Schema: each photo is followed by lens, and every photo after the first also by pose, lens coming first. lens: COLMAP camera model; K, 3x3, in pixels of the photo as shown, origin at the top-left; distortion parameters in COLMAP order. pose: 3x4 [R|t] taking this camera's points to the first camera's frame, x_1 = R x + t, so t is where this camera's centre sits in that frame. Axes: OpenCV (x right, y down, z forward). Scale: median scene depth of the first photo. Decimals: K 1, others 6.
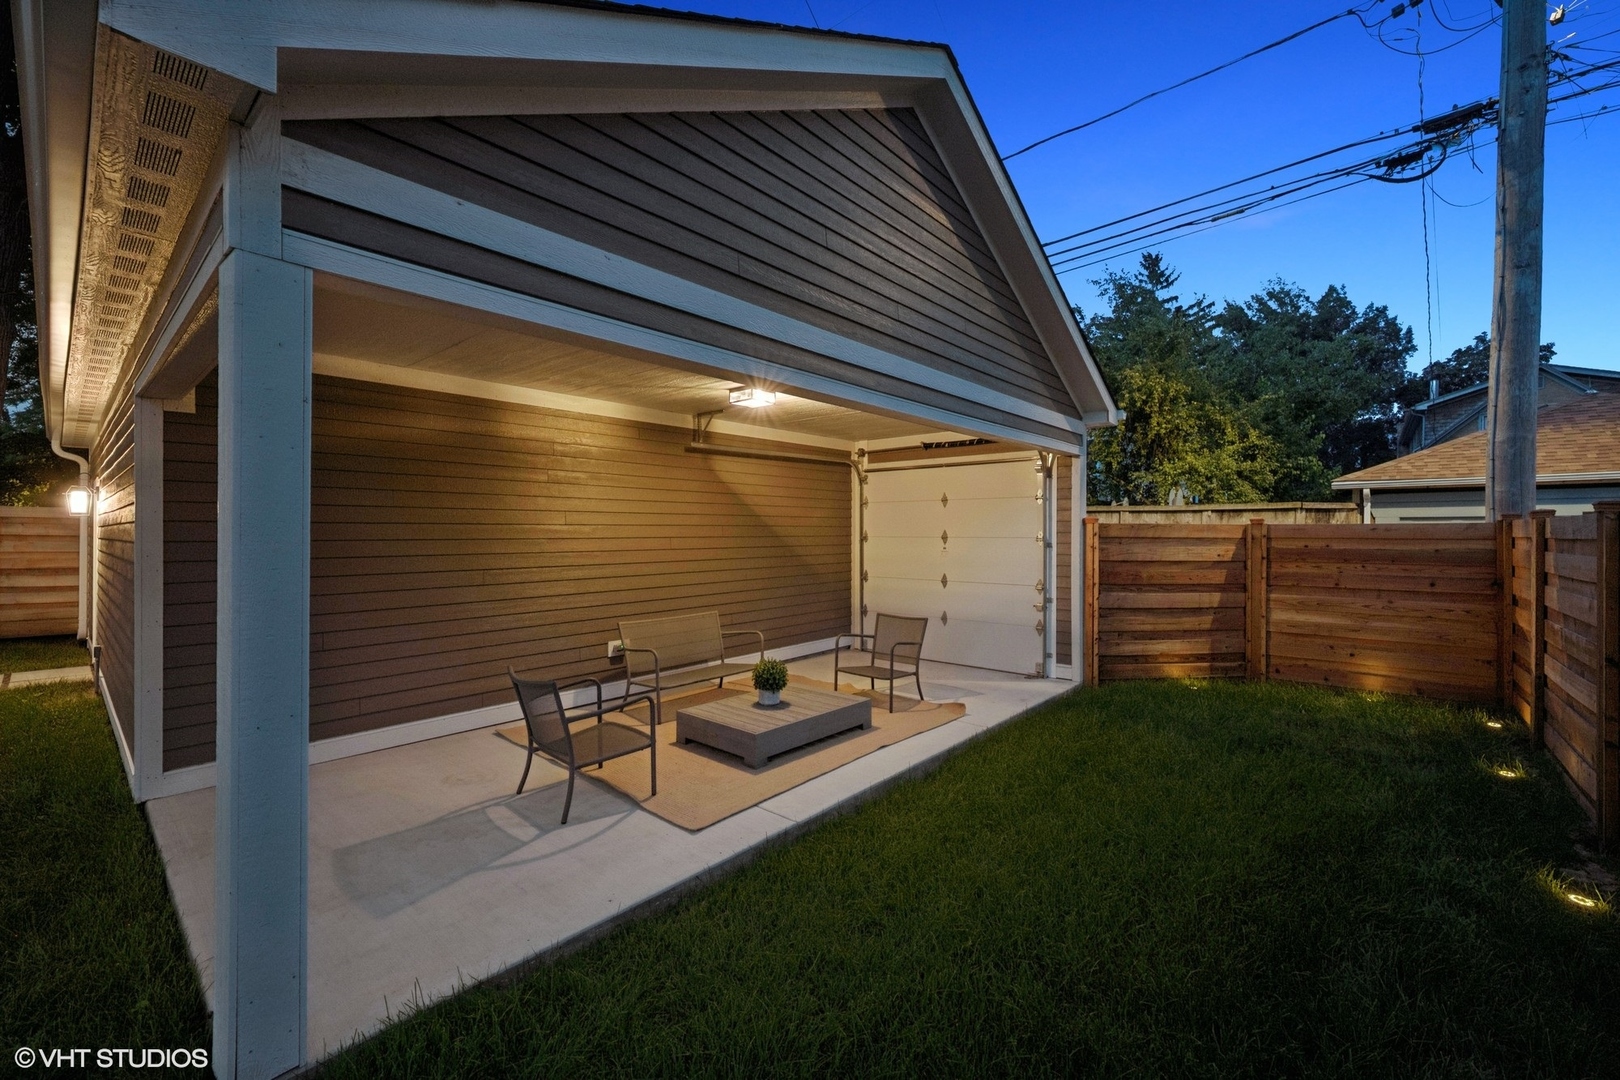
lens RADIAL K [[651.2, 0, 812.2], [0, 651.2, 535.9], [0, 0, 1]] dist [0.000975, 0.000061]
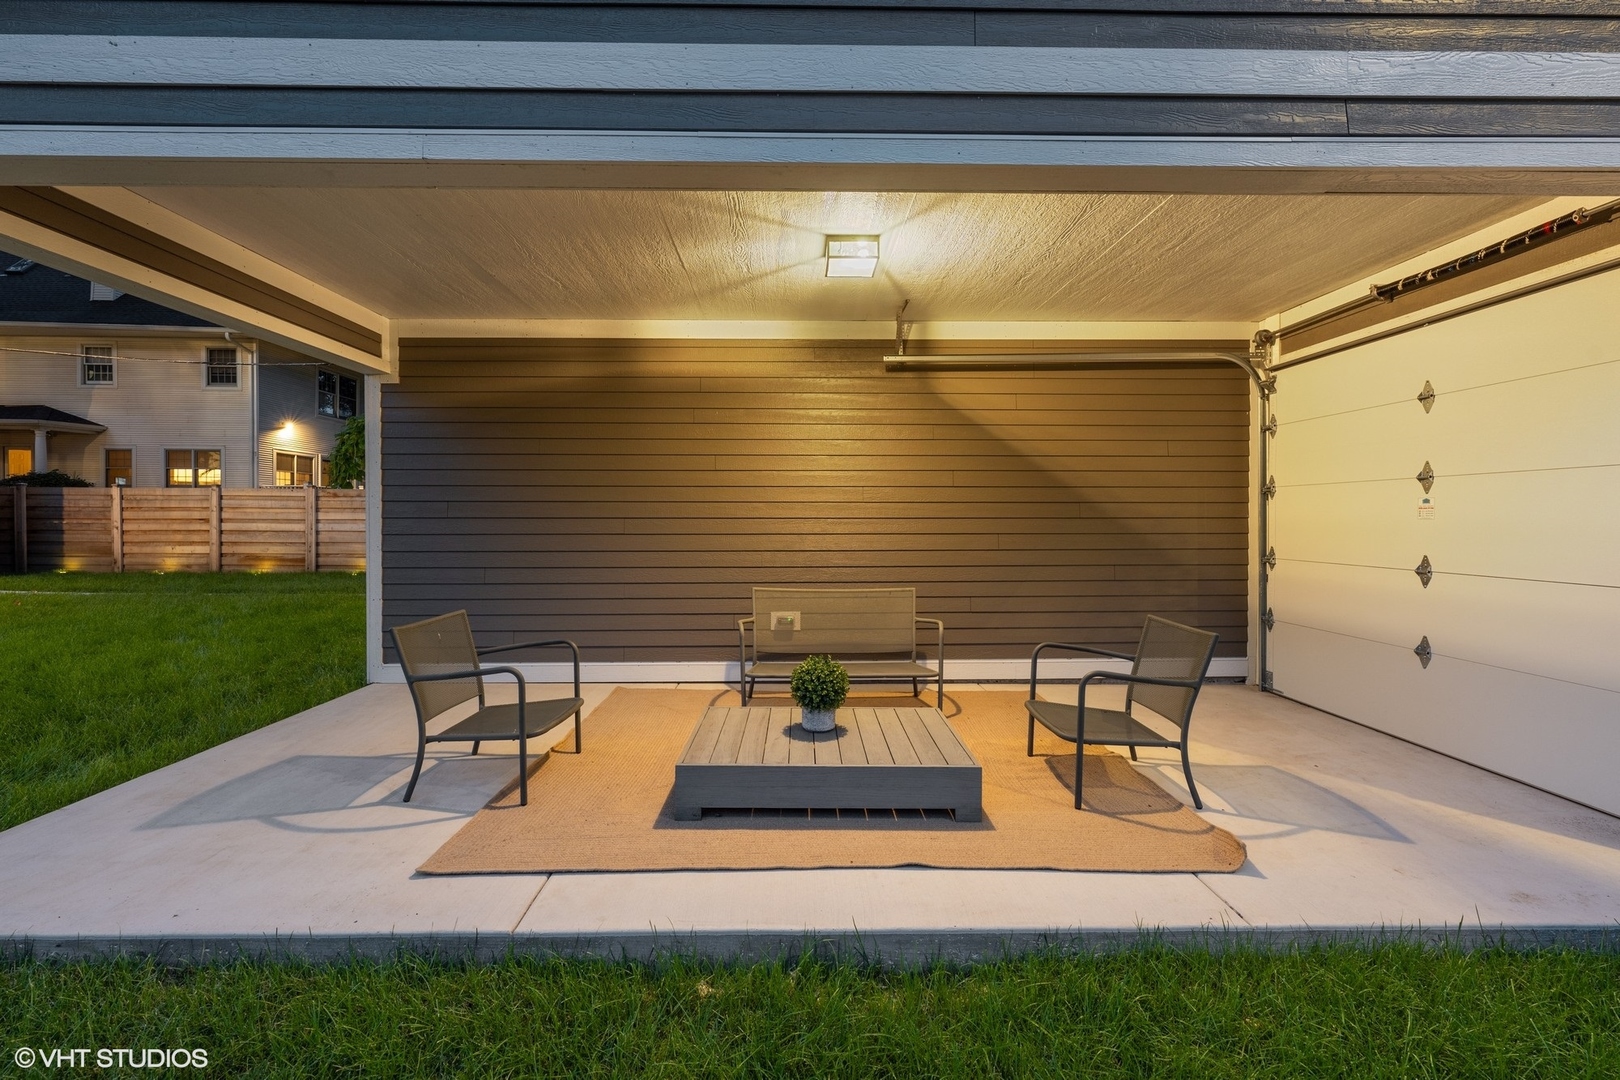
lens RADIAL K [[653.2, 0, 811.0], [0, 653.2, 529.2], [0, 0, 1]] dist [-0.002628, -0.000316]
pose [[0.670230, 0.011723, -0.742061, 0.332388], [-0.005091, 0.999924, 0.011199, 0.047465], [0.742136, -0.003729, 0.670239, 0.474657]]
